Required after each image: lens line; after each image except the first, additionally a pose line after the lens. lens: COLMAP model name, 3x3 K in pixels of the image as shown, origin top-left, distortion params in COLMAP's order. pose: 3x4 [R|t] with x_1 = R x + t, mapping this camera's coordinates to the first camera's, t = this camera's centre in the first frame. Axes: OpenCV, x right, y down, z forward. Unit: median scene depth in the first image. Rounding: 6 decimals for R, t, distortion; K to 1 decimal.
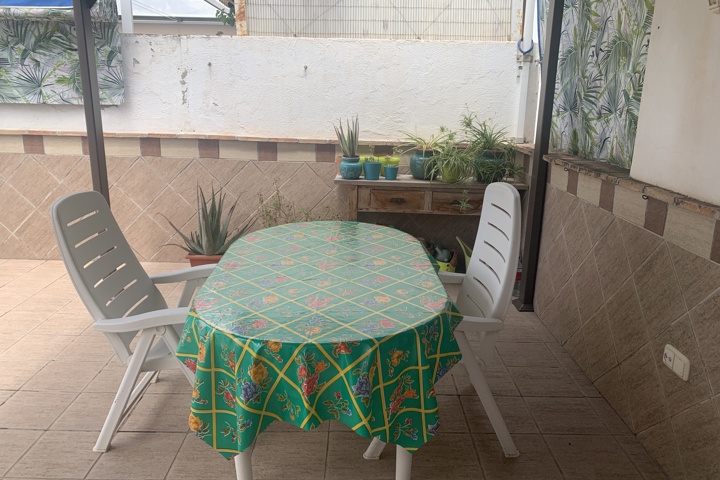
lens RADIAL K [[547.9, 0, 359.1], [0, 547.9, 240.1], [0, 0, 1]] dist [0.026887, -0.026014]
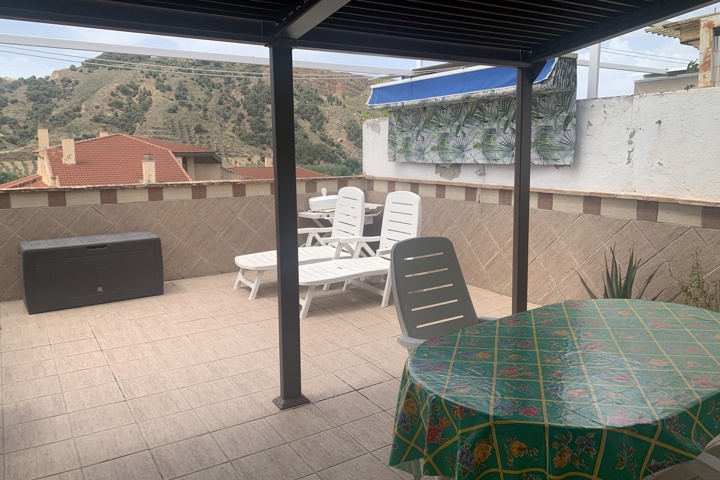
lens RADIAL K [[547.9, 0, 355.6], [0, 547.9, 242.3], [0, 0, 1]] dist [0.026887, -0.026014]
pose [[0.537587, 0.119036, -0.834764, 0.255391], [-0.195244, 0.980653, 0.014103, -0.031603], [0.820293, 0.155401, 0.550428, 0.092529]]
